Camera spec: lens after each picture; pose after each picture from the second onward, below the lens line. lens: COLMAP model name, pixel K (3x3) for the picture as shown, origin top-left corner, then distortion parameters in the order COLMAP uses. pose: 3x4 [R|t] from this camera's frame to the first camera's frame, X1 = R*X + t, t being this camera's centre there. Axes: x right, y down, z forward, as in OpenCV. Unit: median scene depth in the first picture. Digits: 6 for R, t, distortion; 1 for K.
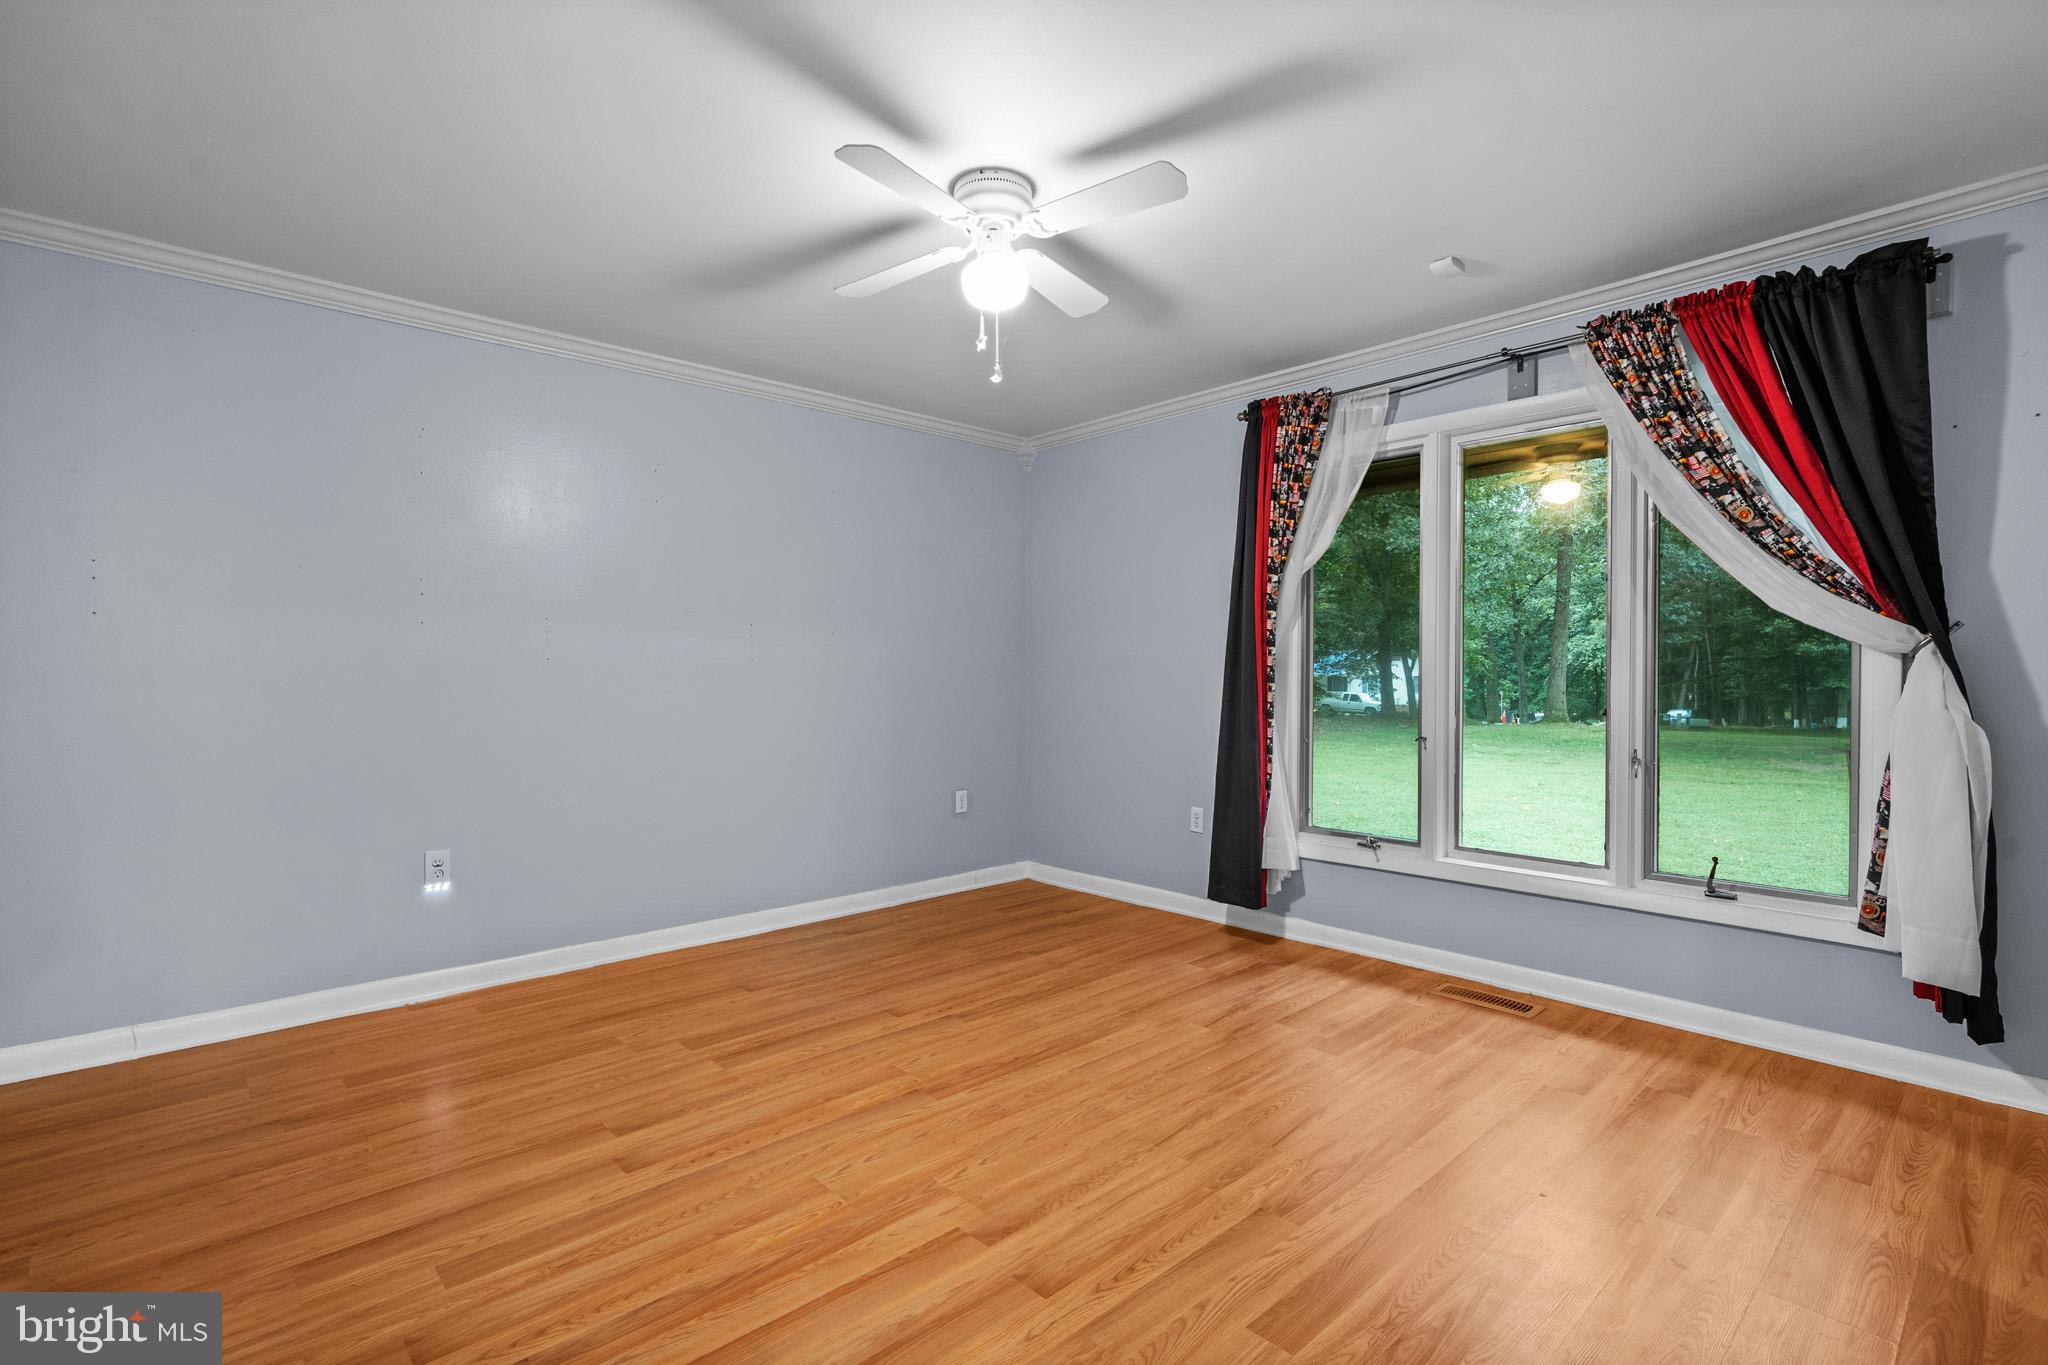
lens RADIAL K [[969.9, 0, 1035.4], [0, 969.9, 684.2], [0, 0, 1]] dist [-0.000268, 0.000838]
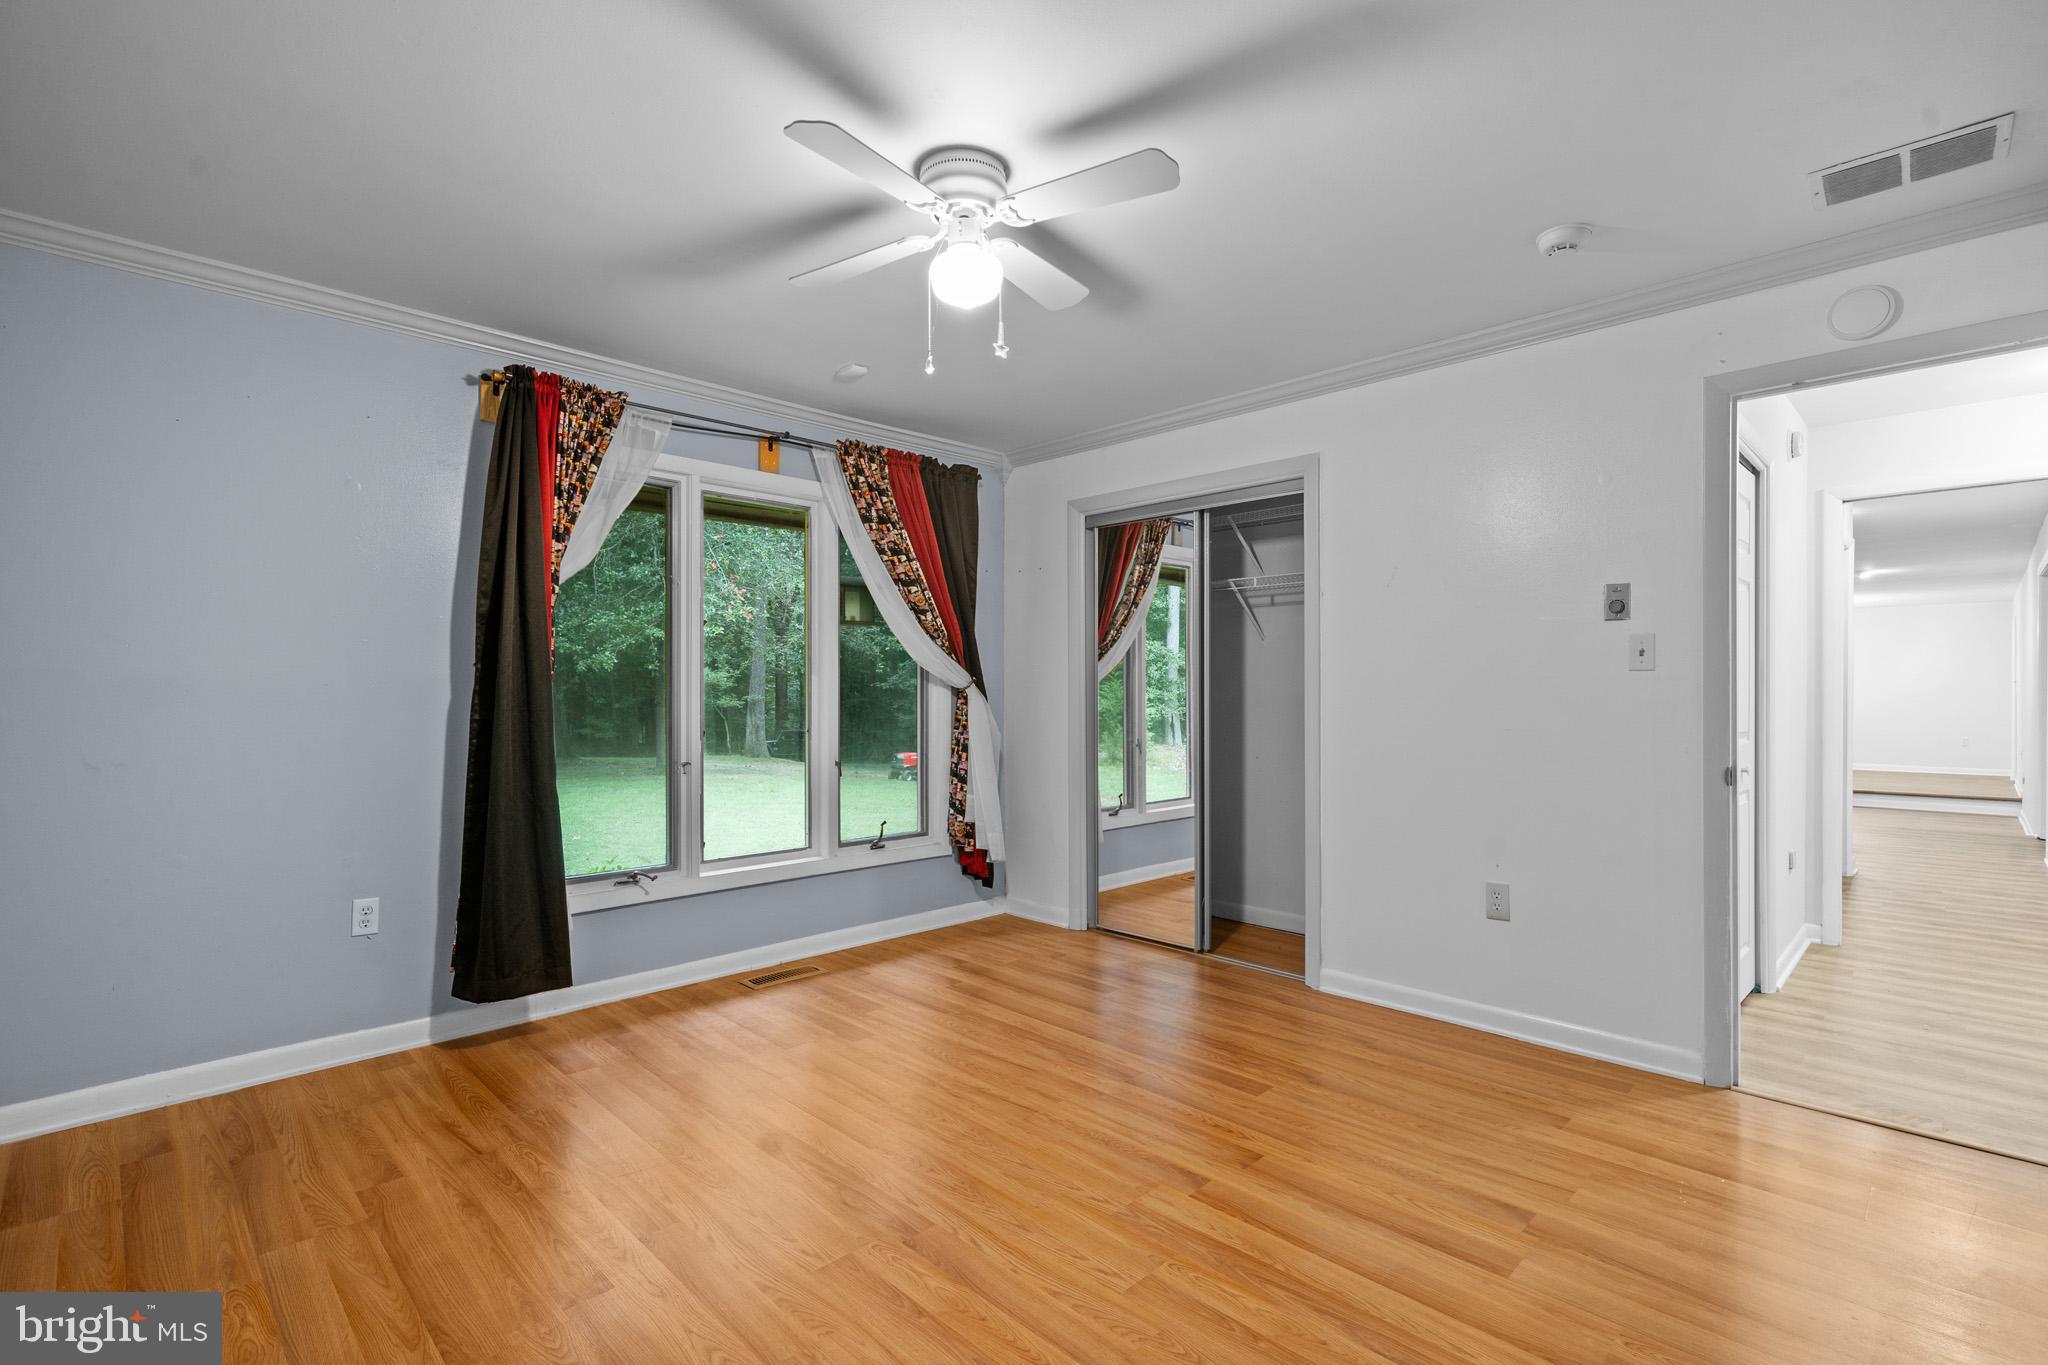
lens RADIAL K [[925.4, 0, 1063.2], [0, 925.4, 704.1], [0, 0, 1]] dist [0.000965, 0.000298]
pose [[-0.048347, -0.009099, 0.998789, -0.678322], [0.014755, 0.999843, 0.009823, -0.013571], [-0.998722, 0.015212, -0.048205, 0.707521]]
